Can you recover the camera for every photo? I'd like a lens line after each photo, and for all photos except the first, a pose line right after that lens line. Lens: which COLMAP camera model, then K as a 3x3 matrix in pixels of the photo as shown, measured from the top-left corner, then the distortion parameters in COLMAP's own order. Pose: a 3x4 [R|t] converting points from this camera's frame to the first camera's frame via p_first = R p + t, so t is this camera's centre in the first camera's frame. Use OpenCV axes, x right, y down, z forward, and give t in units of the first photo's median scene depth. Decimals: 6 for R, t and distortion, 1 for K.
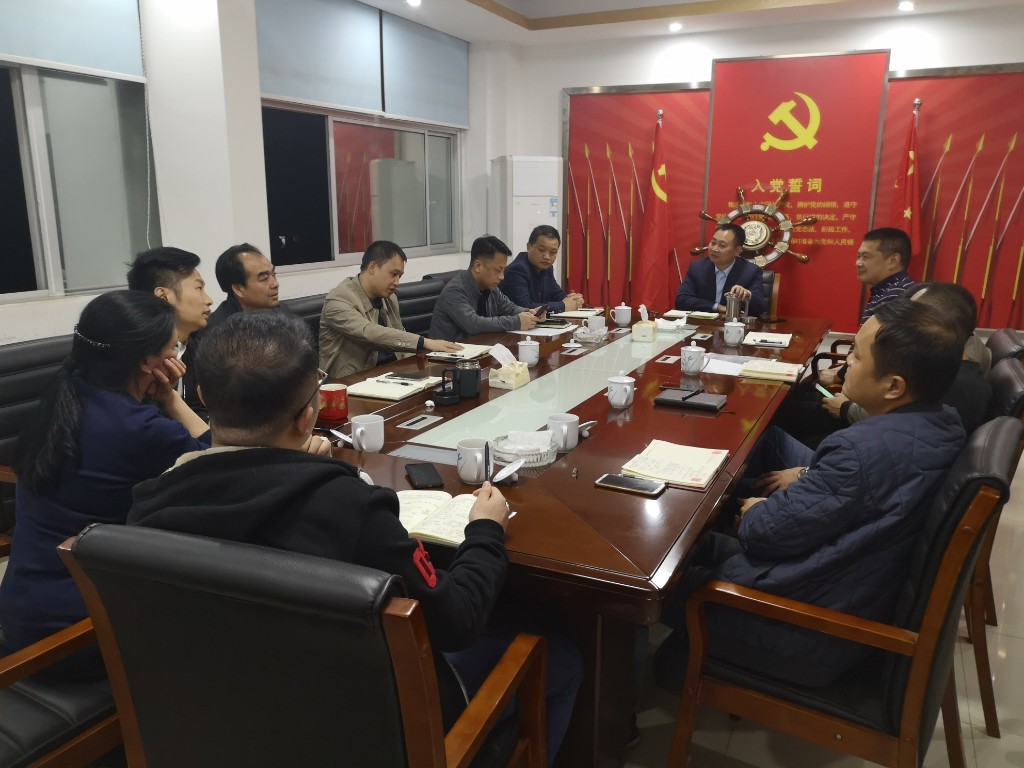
lens RADIAL K [[830.4, 0, 515.5], [0, 830.4, 387.8], [0, 0, 1]] dist [0.054332, -0.011211]
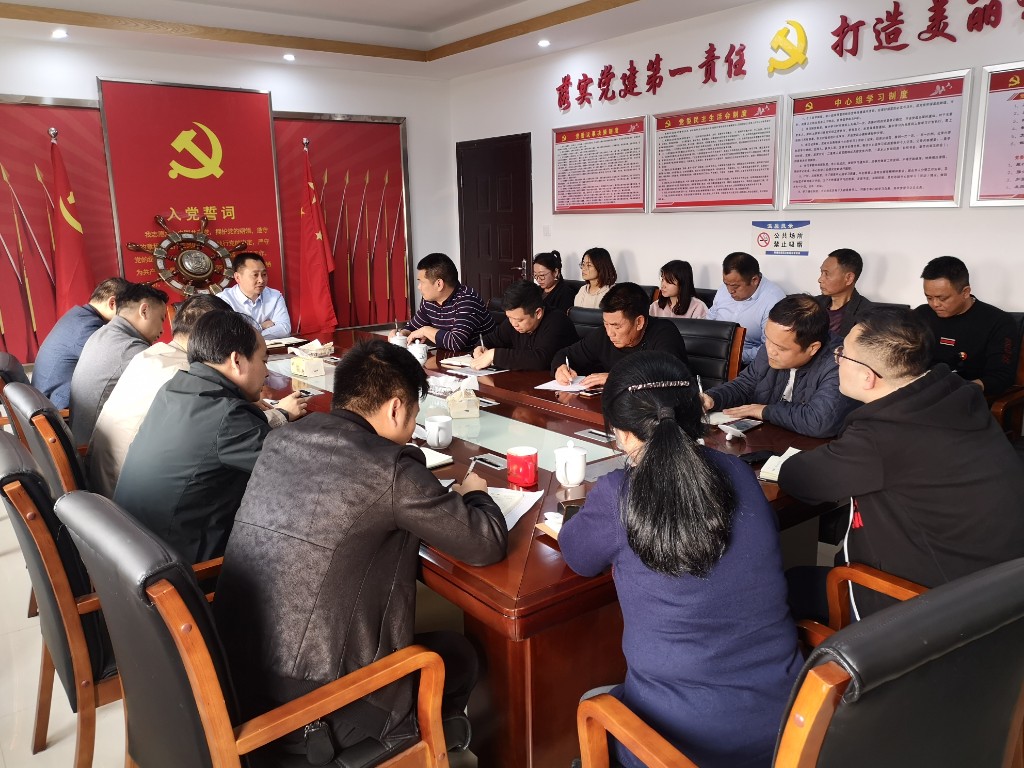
lens RADIAL K [[830.4, 0, 506.1], [0, 830.4, 384.7], [0, 0, 1]] dist [0.054332, -0.011211]
pose [[0.489196, -0.198556, 0.849272, -0.396836], [0.227855, 0.969020, 0.095304, -0.056683], [-0.841884, 0.146888, 0.519283, 0.207084]]
